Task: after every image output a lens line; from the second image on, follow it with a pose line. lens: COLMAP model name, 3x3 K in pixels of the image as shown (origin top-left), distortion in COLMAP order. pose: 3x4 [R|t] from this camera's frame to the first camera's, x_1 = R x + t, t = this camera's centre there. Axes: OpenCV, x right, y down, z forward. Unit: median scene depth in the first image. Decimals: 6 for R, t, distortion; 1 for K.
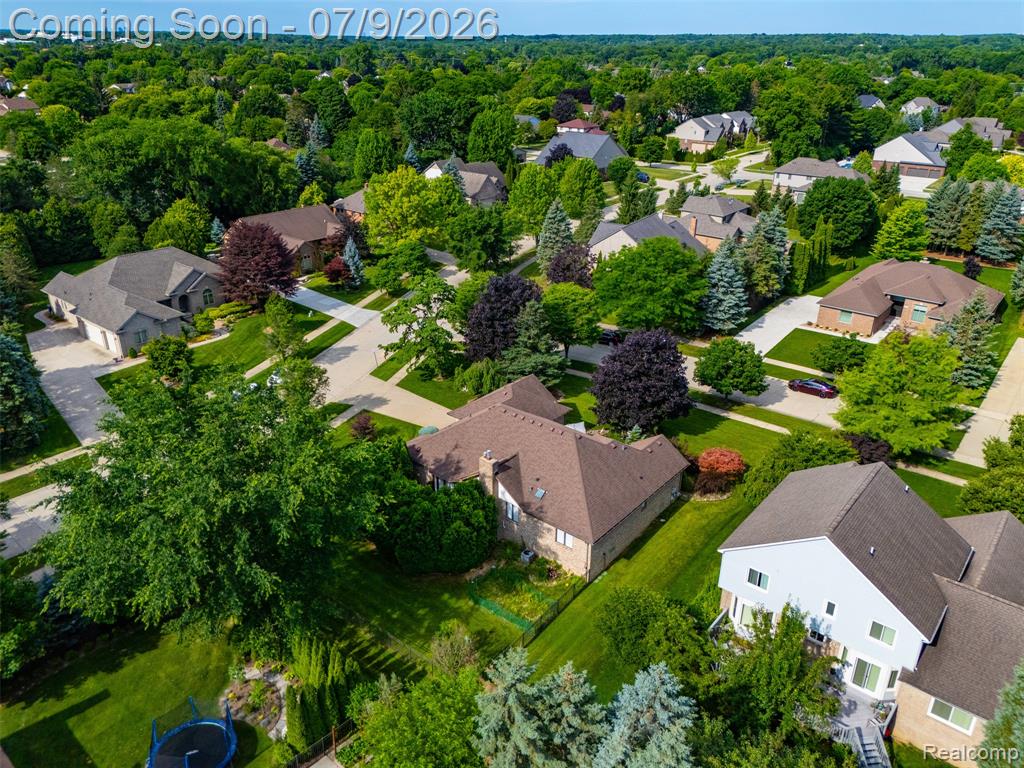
lens RADIAL K [[751.9, 0, 513.2], [0, 751.9, 385.9], [0, 0, 1]] dist [0.066623, -0.062609]
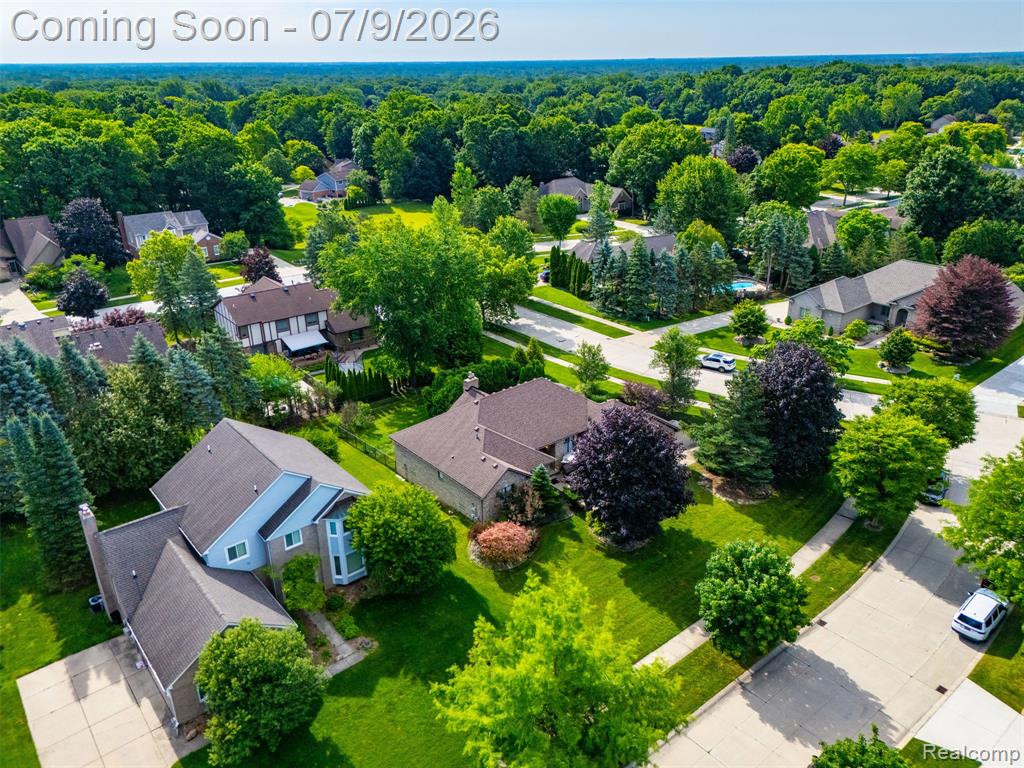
lens RADIAL K [[751.9, 0, 513.2], [0, 751.9, 385.9], [0, 0, 1]] dist [0.066623, -0.062609]
pose [[-0.187587, 0.380351, -0.905618, 0.781800], [-0.401025, 0.811987, 0.424094, -0.325762], [0.896655, 0.442730, 0.000212, 0.733727]]
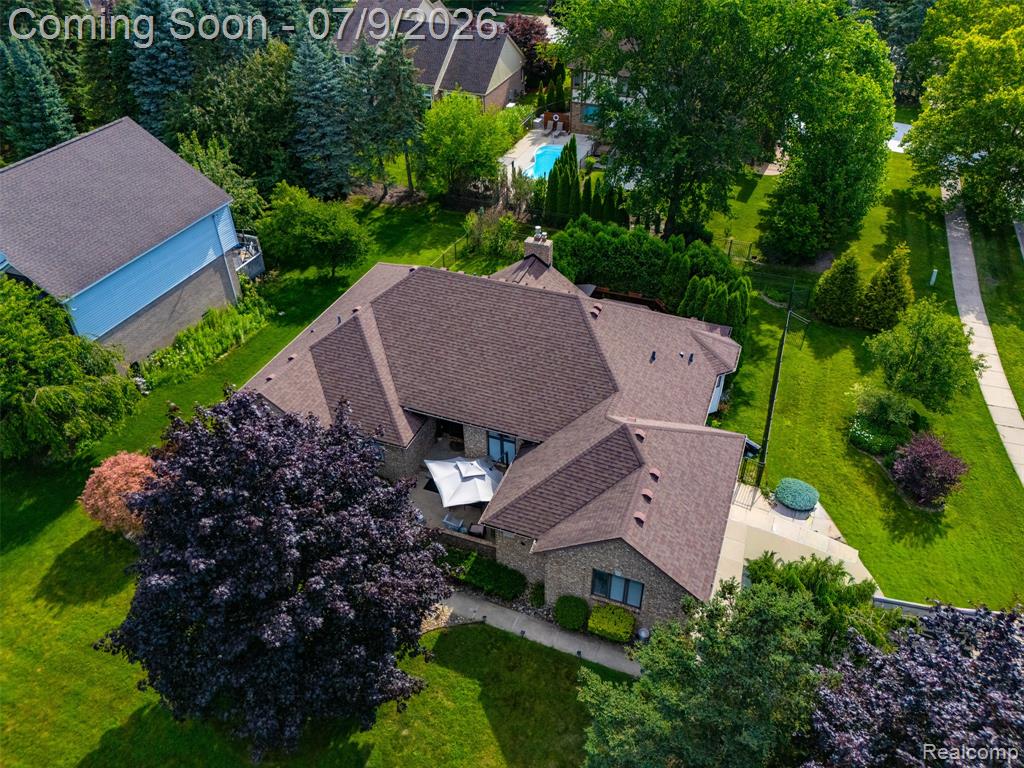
lens RADIAL K [[751.9, 0, 513.2], [0, 751.9, 385.9], [0, 0, 1]] dist [0.066623, -0.062609]
pose [[-0.949987, 0.188717, -0.248816, 0.125034], [-0.131392, 0.481260, 0.866675, -0.290969], [0.283302, 0.856022, -0.432395, 0.959113]]
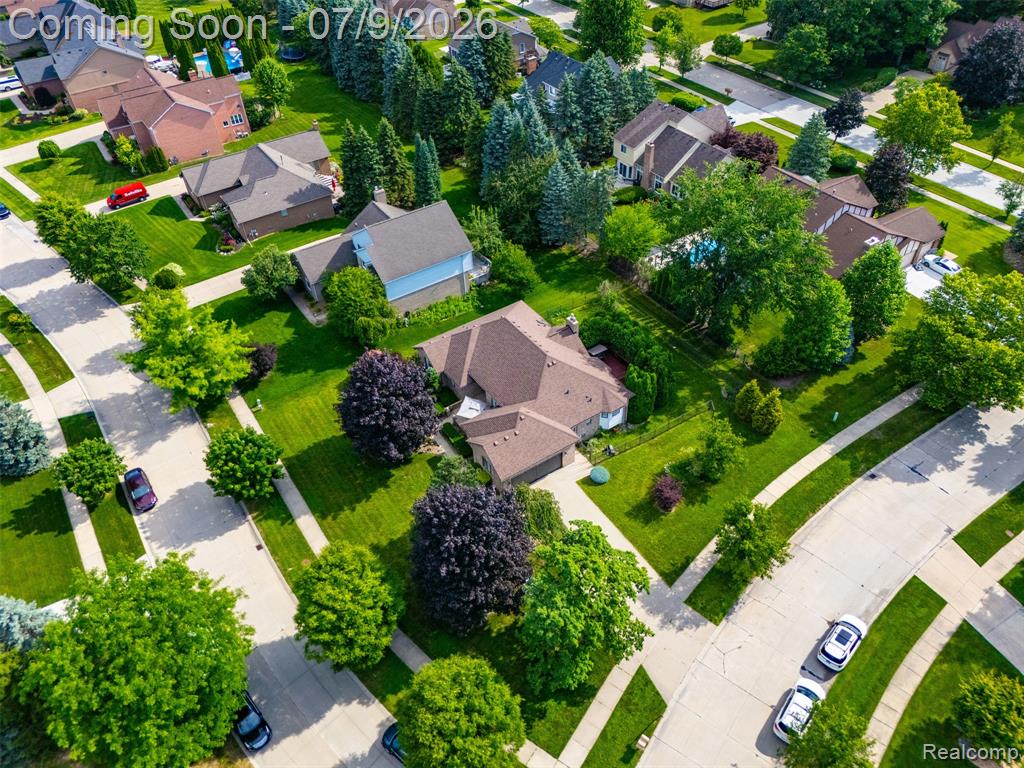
lens RADIAL K [[751.9, 0, 513.2], [0, 751.9, 385.9], [0, 0, 1]] dist [0.066623, -0.062609]
pose [[-0.957279, -0.178350, 0.227613, -0.181516], [0.141481, 0.397607, 0.906582, -0.771372], [-0.252190, 0.900055, -0.355388, 1.116459]]
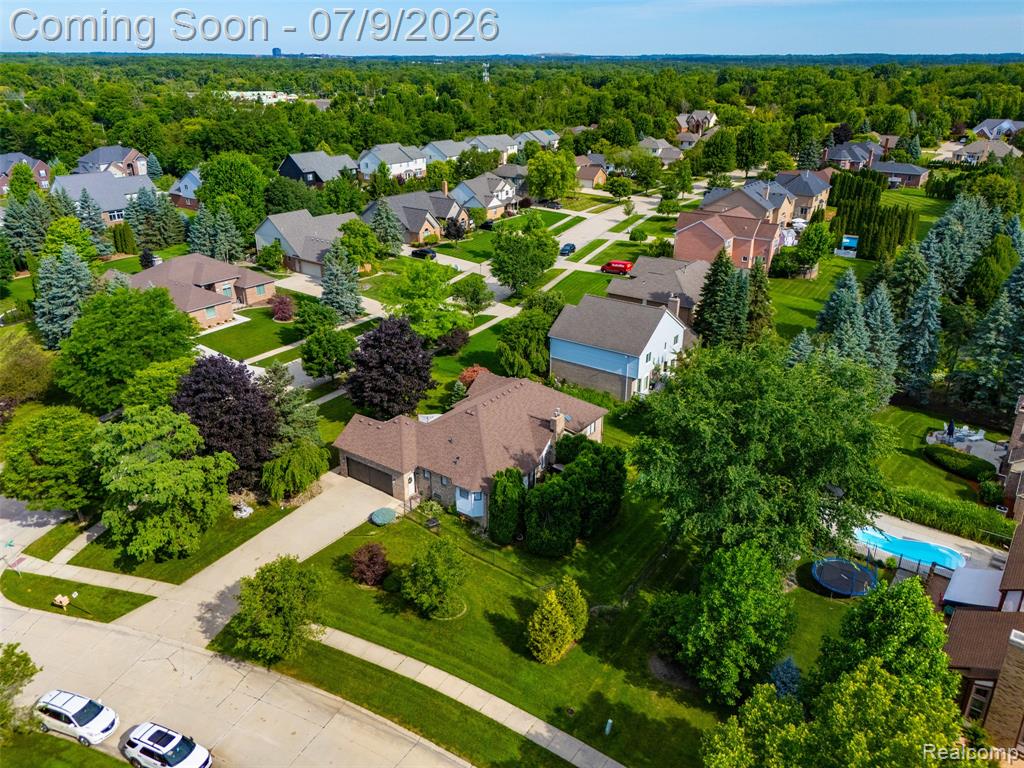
lens RADIAL K [[751.9, 0, 513.2], [0, 751.9, 385.9], [0, 0, 1]] dist [0.066623, -0.062609]
pose [[-0.060009, -0.404101, 0.912744, -0.749956], [0.412440, 0.822650, 0.391330, -0.298516], [-0.909006, 0.399936, 0.117301, 0.620202]]
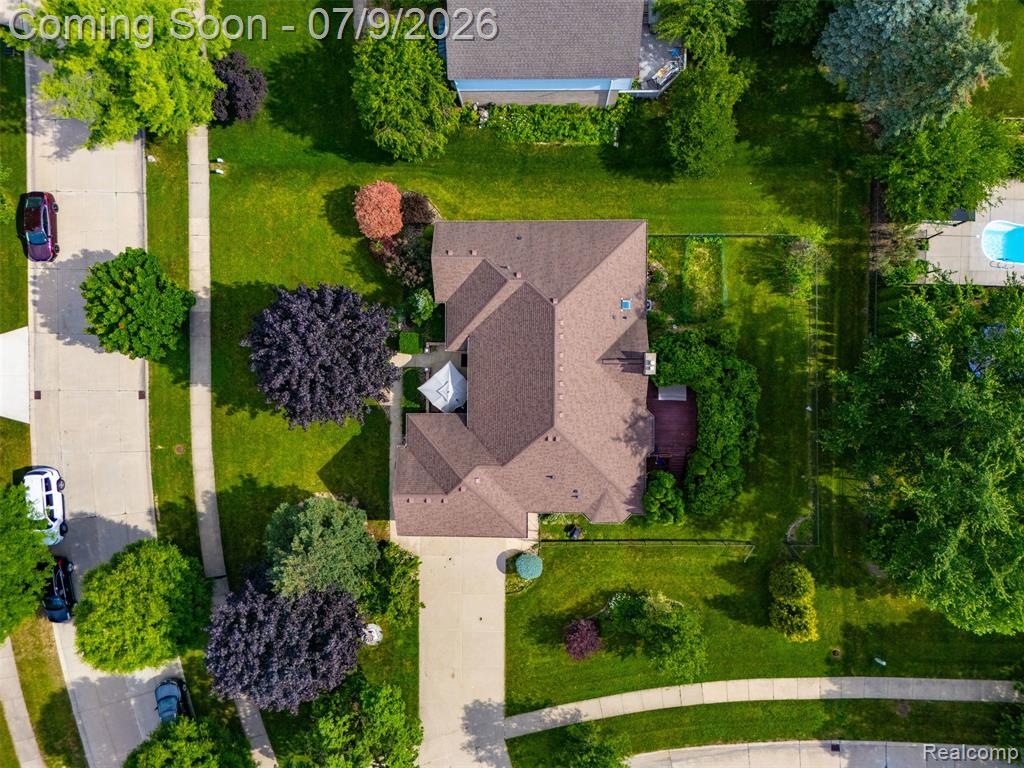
lens RADIAL K [[751.9, 0, 513.2], [0, 751.9, 385.9], [0, 0, 1]] dist [0.066623, -0.062609]
pose [[-0.629211, -0.777219, 0.005004, 0.027758], [0.350635, -0.278105, 0.894266, -0.493242], [-0.693649, 0.564437, 0.447507, 0.508966]]
